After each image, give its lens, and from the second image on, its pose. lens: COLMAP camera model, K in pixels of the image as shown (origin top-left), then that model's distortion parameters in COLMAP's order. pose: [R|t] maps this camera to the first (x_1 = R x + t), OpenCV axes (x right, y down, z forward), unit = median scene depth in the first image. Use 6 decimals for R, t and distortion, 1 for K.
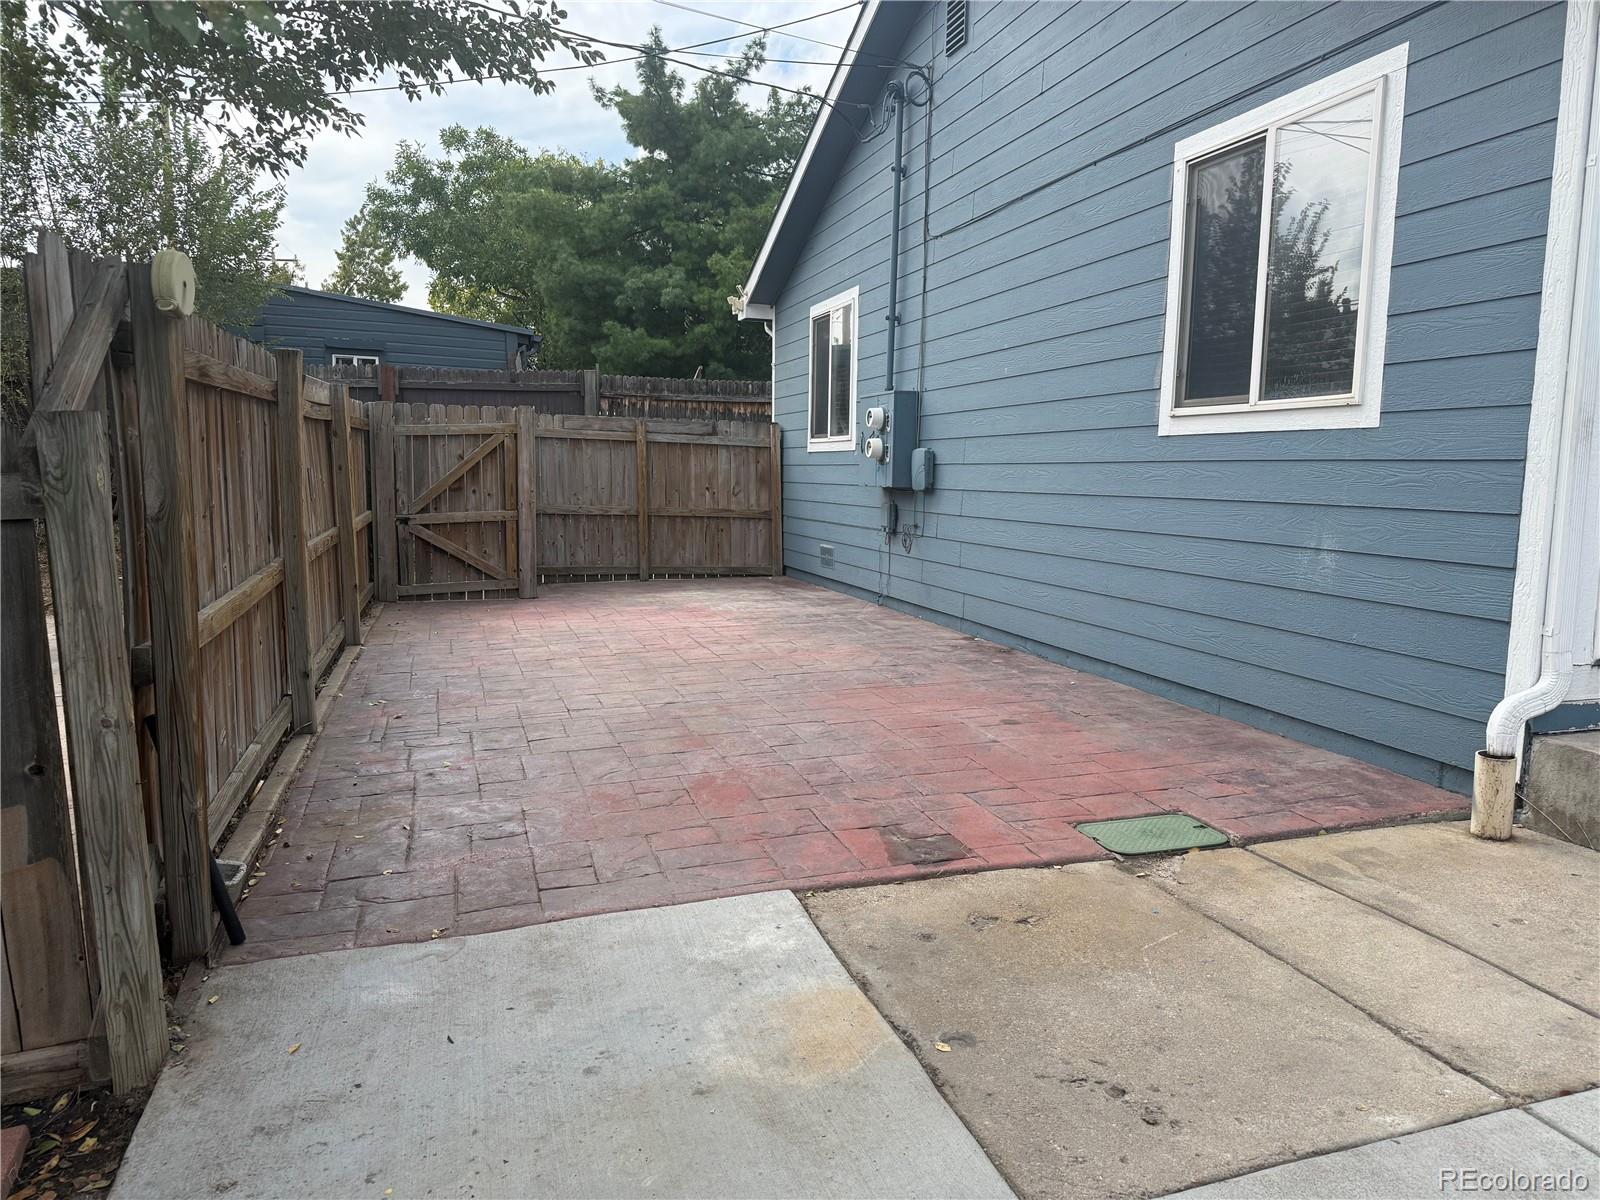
lens RADIAL K [[1123.6, 0, 794.0], [0, 1123.6, 602.6], [0, 0, 1]] dist [0.091513, -0.106025]
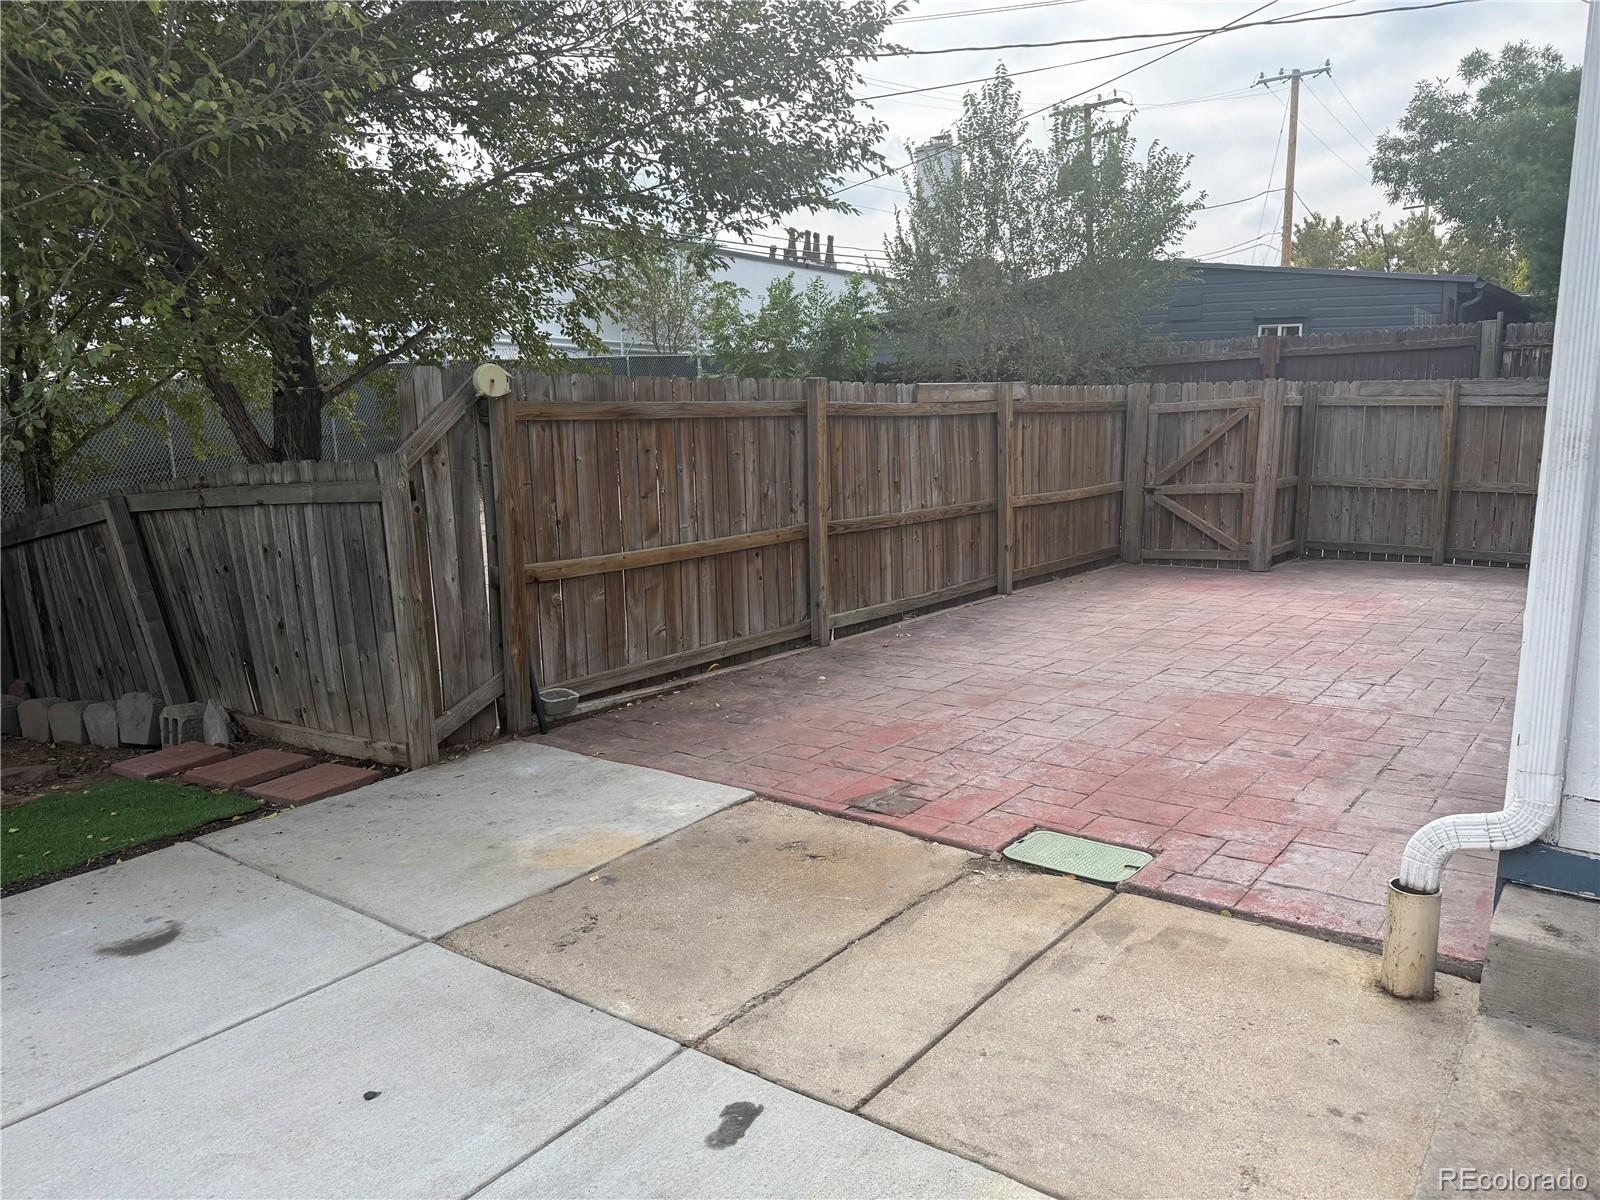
lens RADIAL K [[1112.4, 0, 800.0], [0, 1112.4, 600.0], [0, 0, 1]] dist [0.157363, -0.212630]
pose [[0.567358, 0.115564, -0.815322, 0.495974], [-0.082183, 0.993107, 0.083574, -0.041091], [0.819360, 0.019589, 0.572944, 0.124480]]
